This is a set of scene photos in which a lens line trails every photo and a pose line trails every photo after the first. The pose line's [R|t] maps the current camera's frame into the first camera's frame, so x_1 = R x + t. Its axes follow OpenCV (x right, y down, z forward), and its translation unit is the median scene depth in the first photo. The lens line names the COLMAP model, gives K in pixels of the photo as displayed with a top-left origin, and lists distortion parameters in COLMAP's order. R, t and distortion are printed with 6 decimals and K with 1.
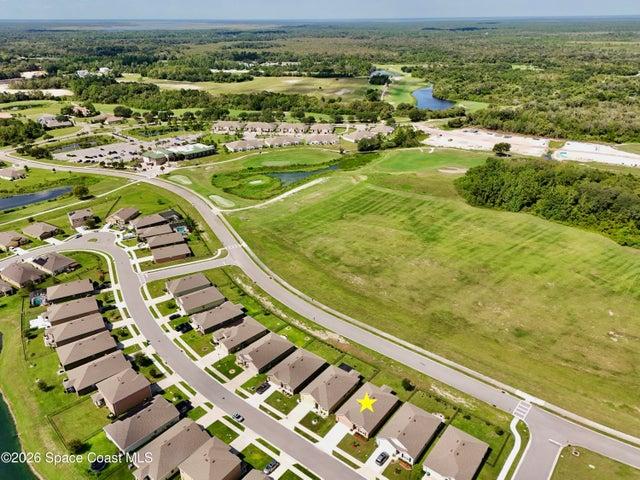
lens RADIAL K [[471.1, 0, 320.3], [0, 471.1, 245.7], [0, 0, 1]] dist [0.073879, -0.071424]
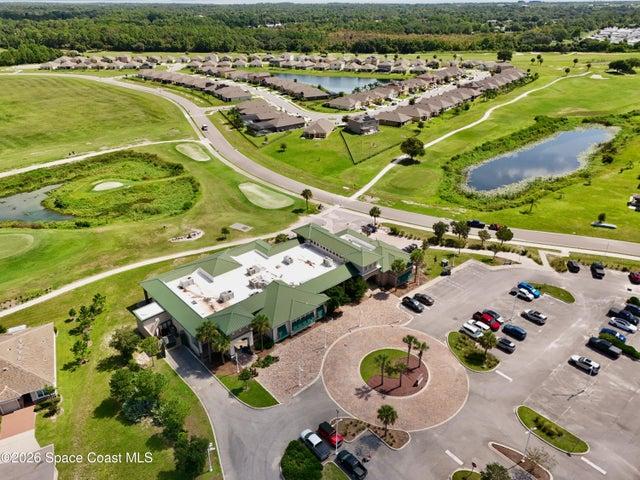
lens RADIAL K [[471.1, 0, 319.2], [0, 471.1, 243.9], [0, 0, 1]] dist [0.073879, -0.071424]
pose [[-0.997188, -0.022351, 0.071523, -0.565368], [0.043782, 0.600828, 0.798178, -0.698920], [-0.060814, 0.799066, -0.598160, 1.938134]]
